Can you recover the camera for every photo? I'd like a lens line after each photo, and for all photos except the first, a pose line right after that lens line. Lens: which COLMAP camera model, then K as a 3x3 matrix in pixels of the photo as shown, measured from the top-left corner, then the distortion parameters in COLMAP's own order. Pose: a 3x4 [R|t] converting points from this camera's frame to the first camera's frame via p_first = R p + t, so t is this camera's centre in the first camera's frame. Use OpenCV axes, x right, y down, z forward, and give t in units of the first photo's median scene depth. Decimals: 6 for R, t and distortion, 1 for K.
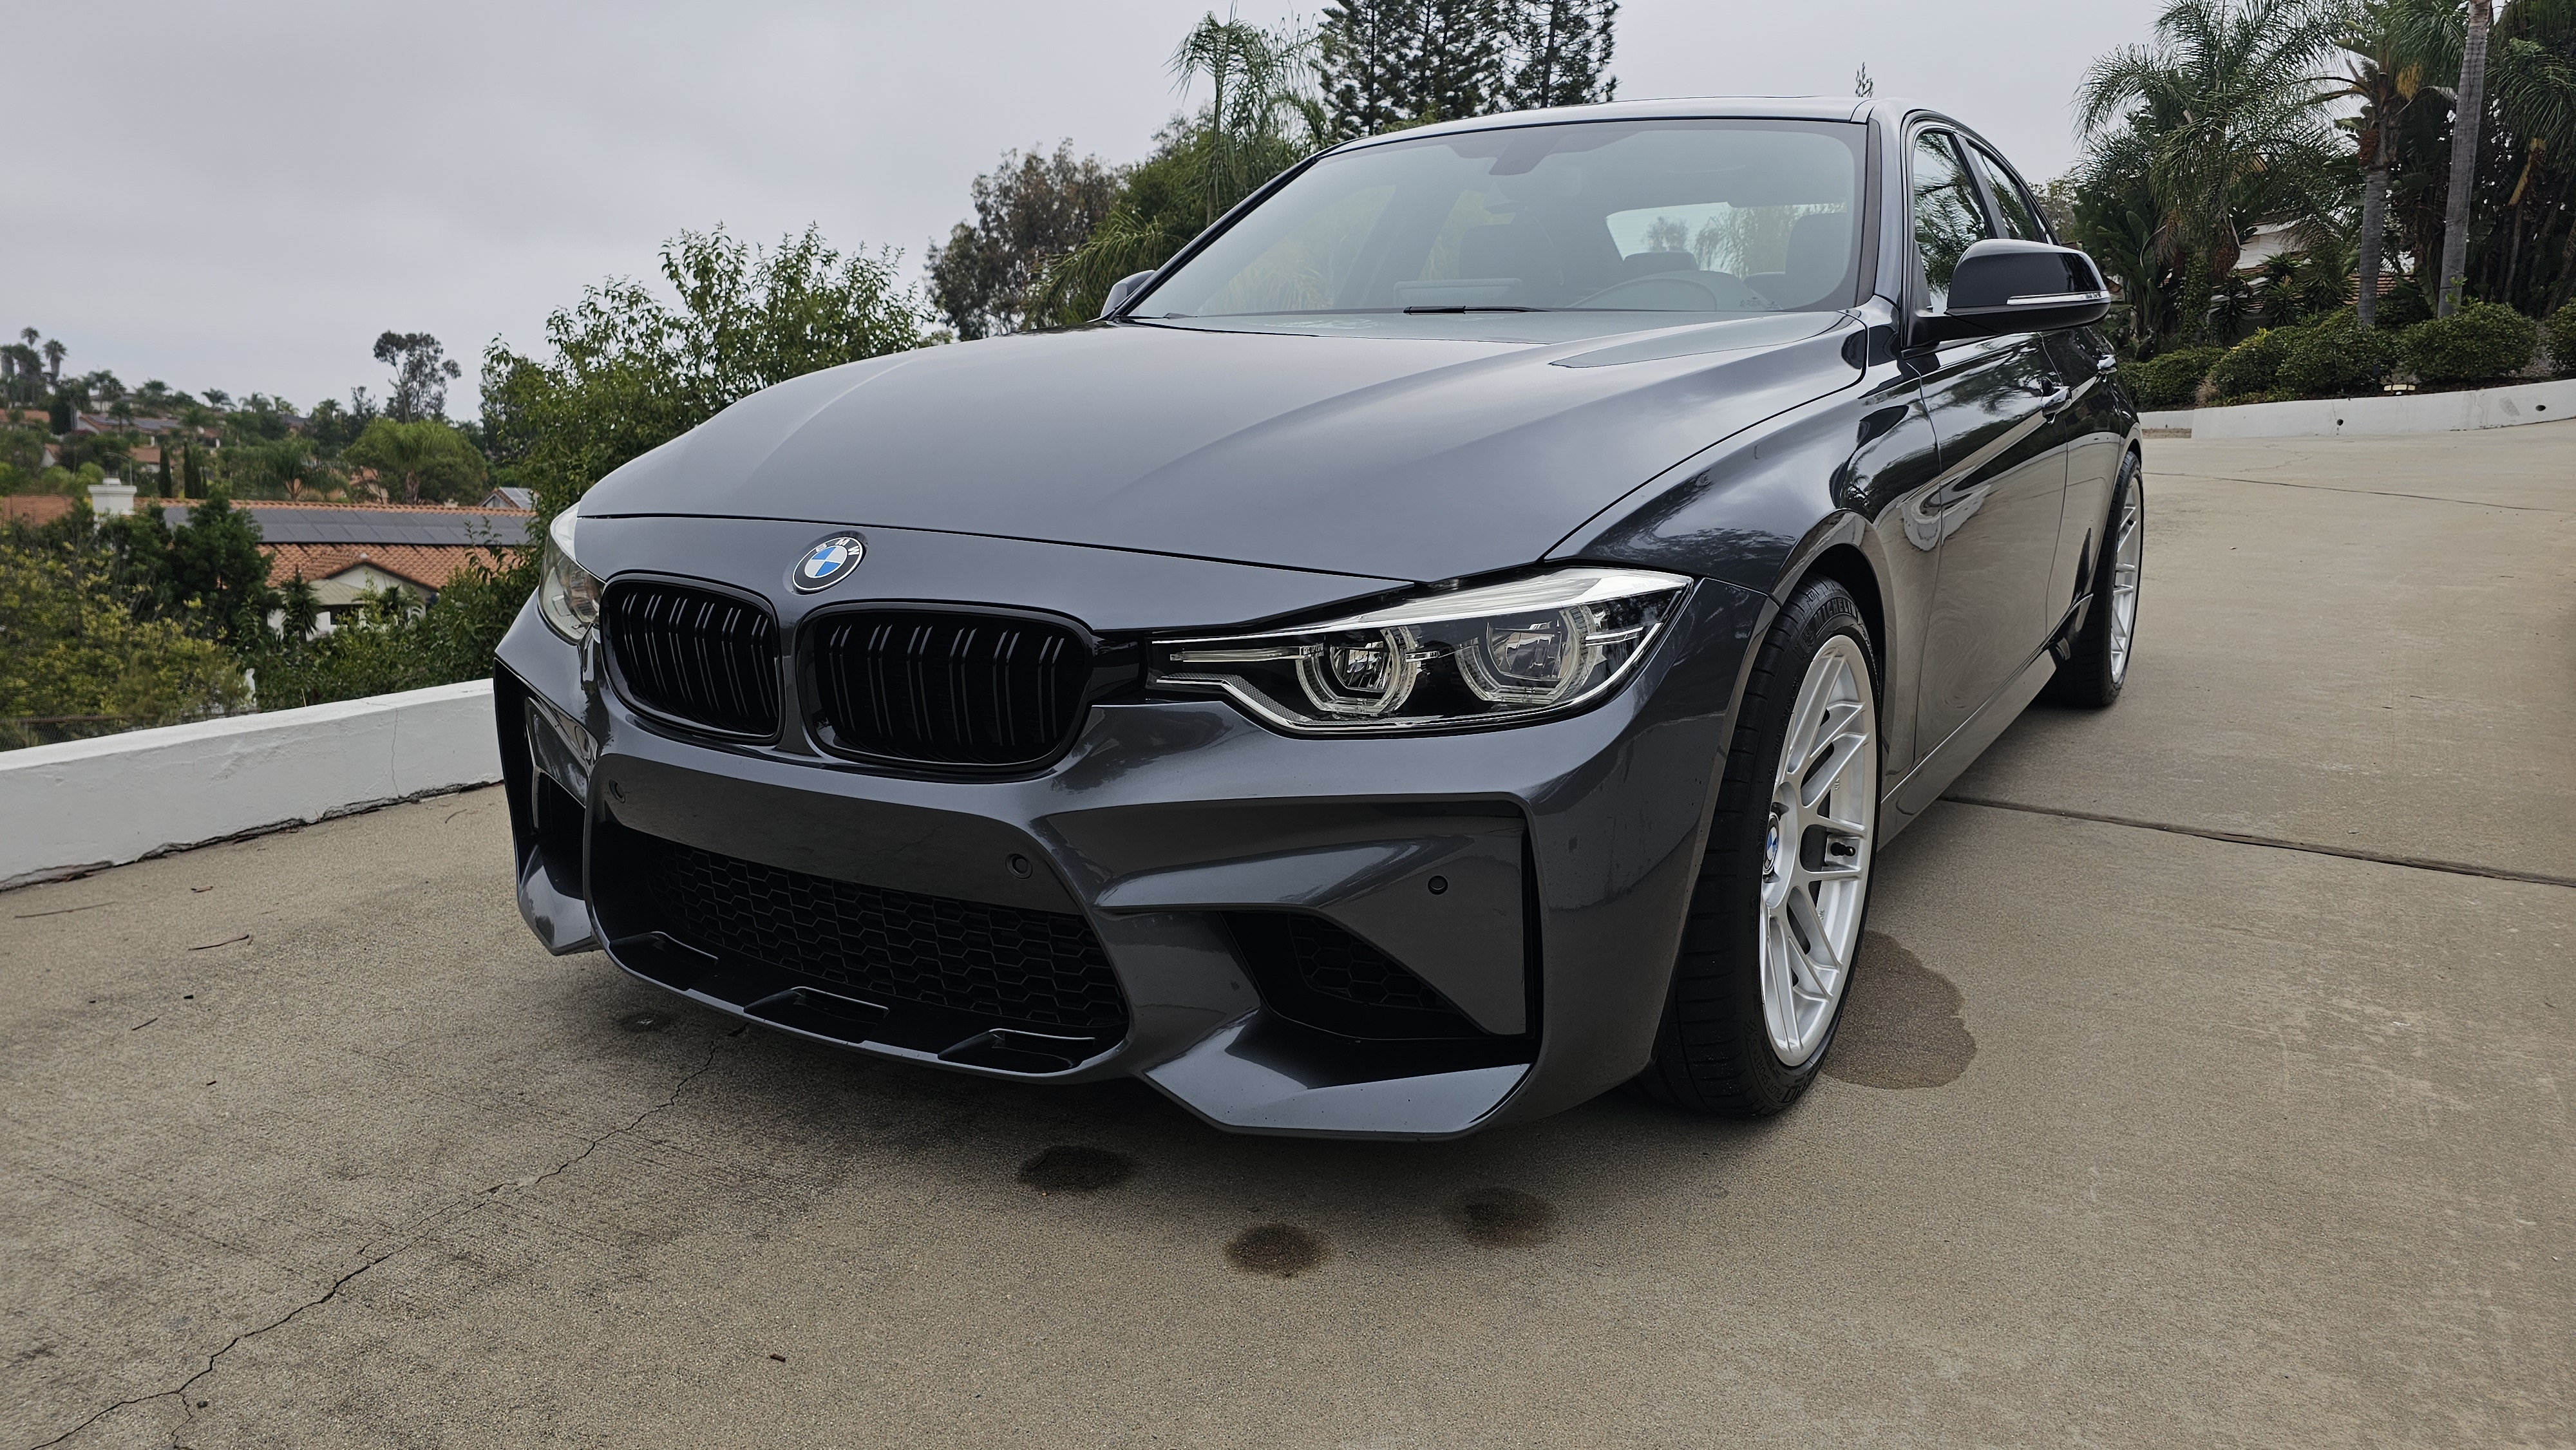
lens RADIAL K [[1717.3, 0, 1320.5], [0, 1717.3, 726.4], [0, 0, 1]] dist [0.056729, -0.056344]
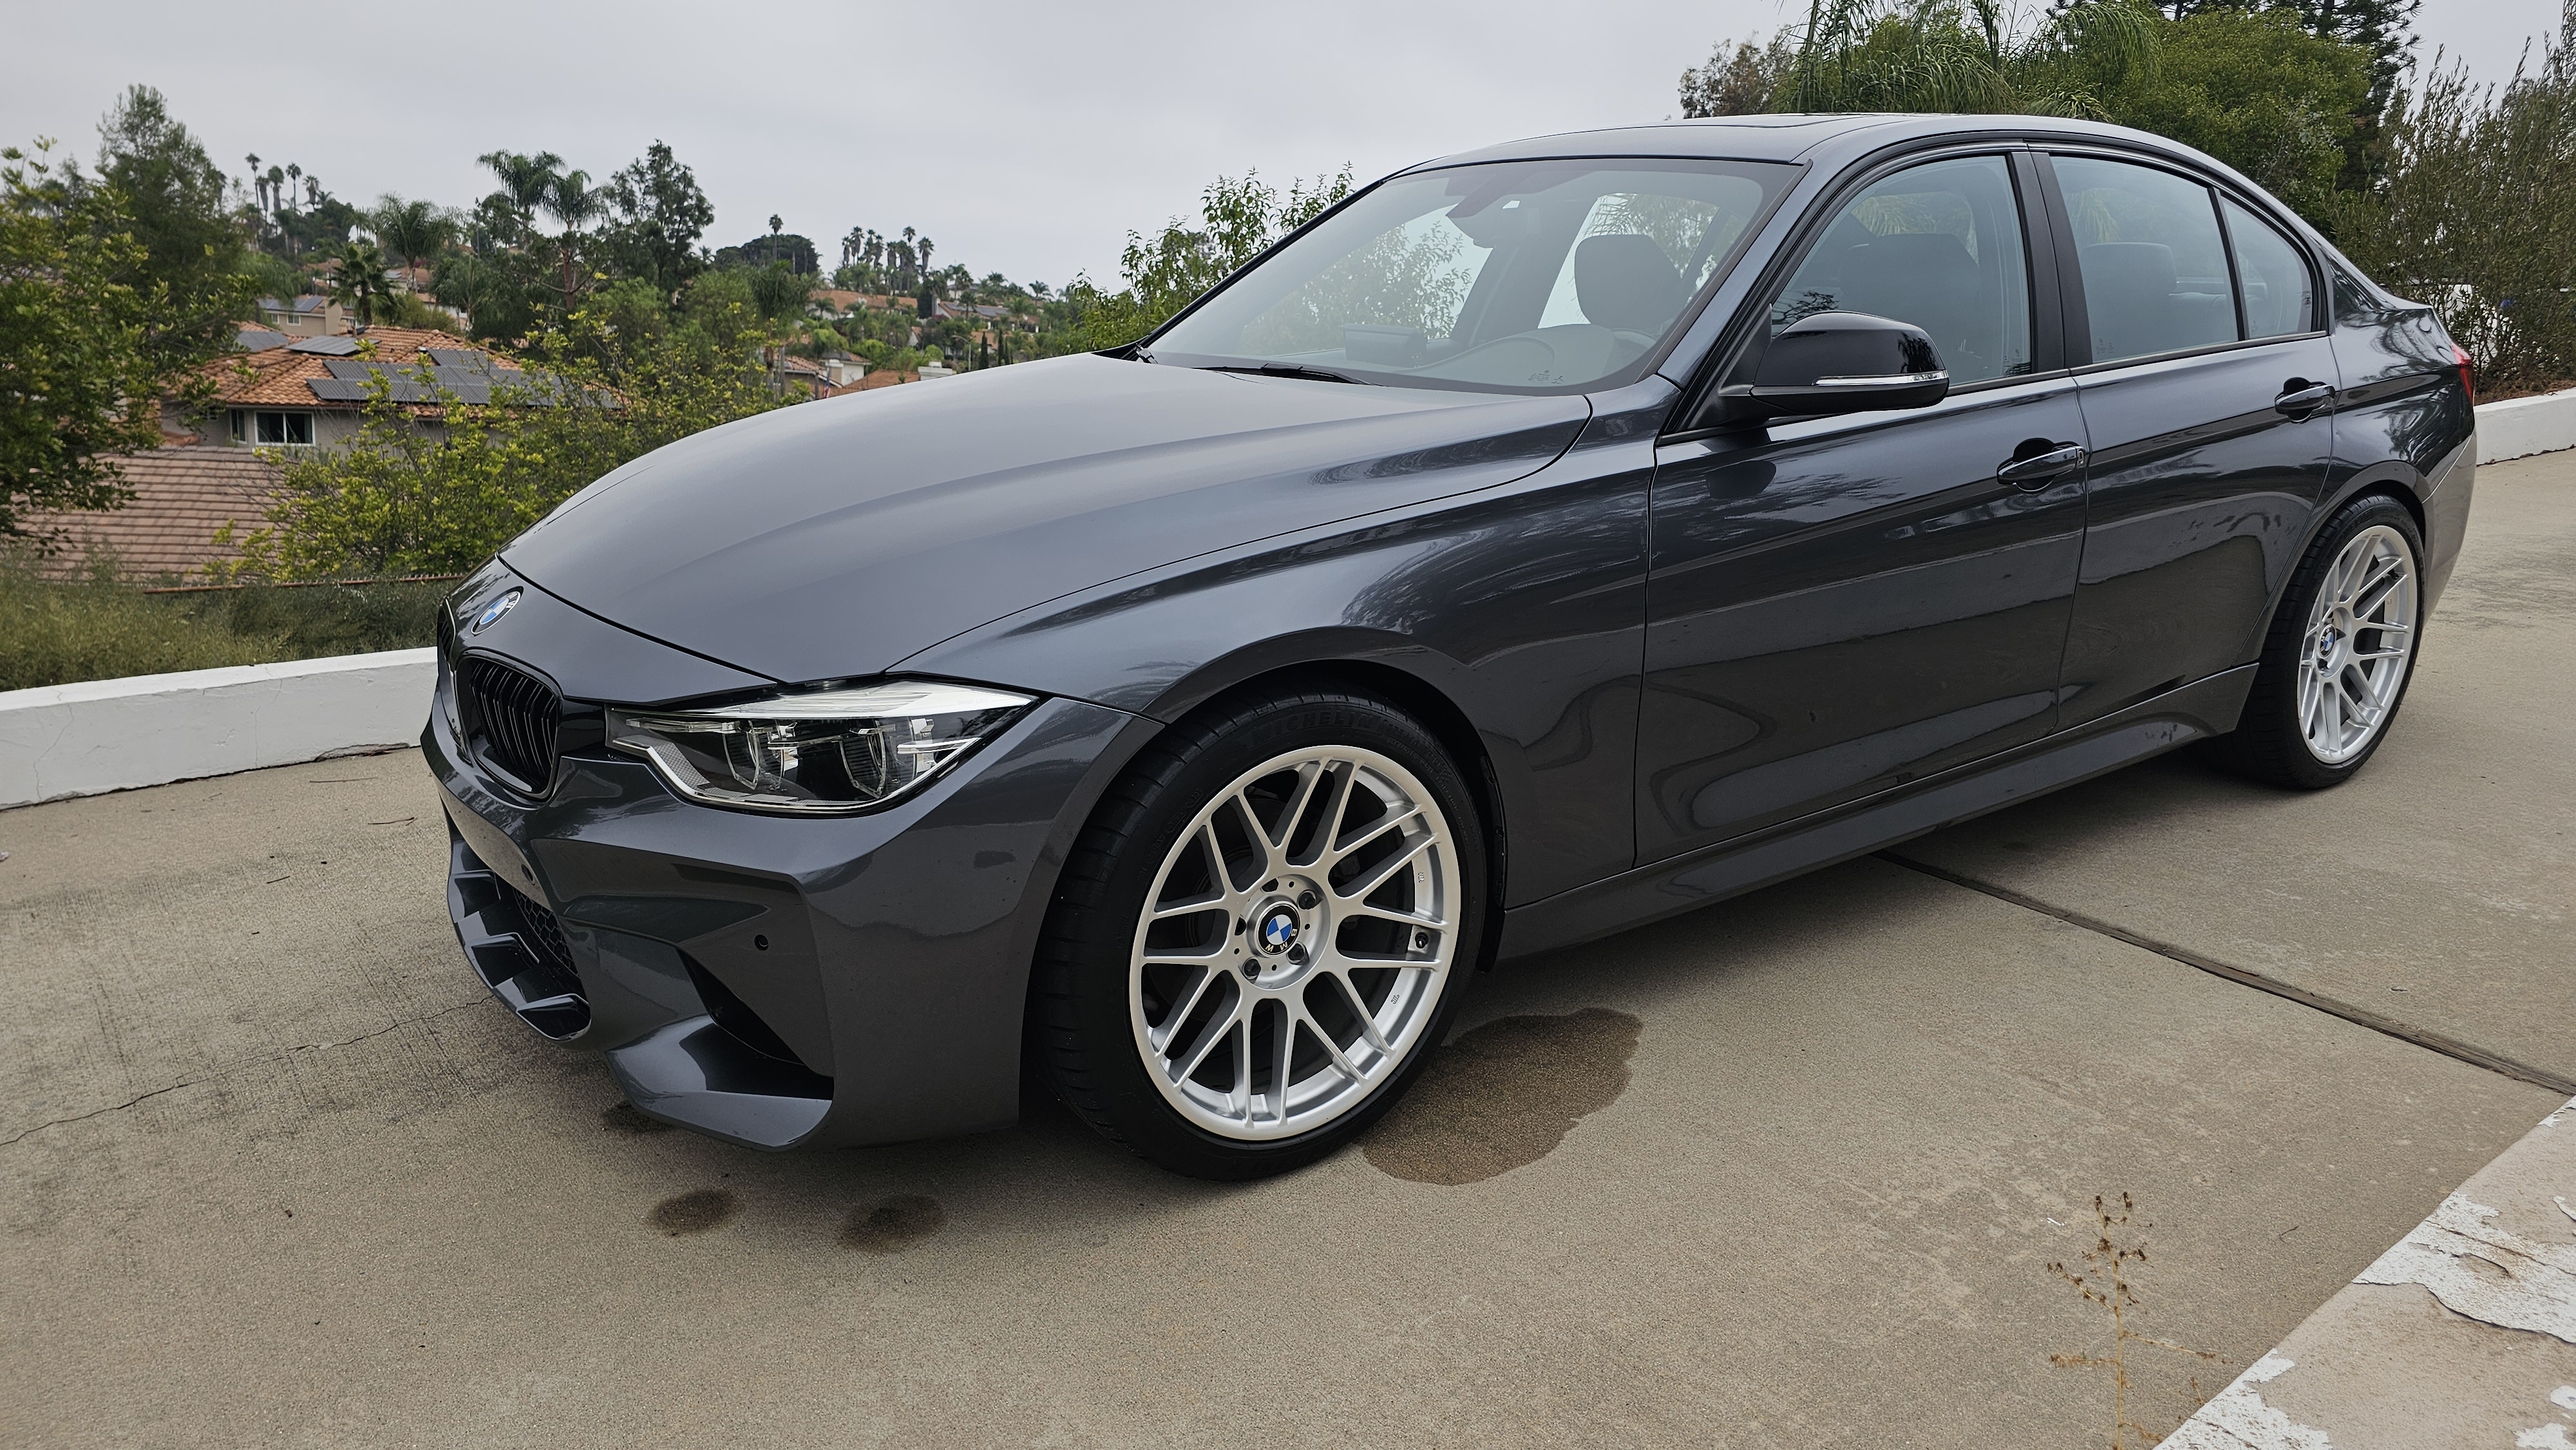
lens RADIAL K [[1717.3, 0, 1320.5], [0, 1717.3, 726.4], [0, 0, 1]] dist [0.056729, -0.056344]
pose [[0.920924, 0.106278, -0.374972, 0.402640], [-0.084662, 0.993680, 0.073711, -0.082346], [0.380436, -0.036136, 0.924101, 0.021283]]
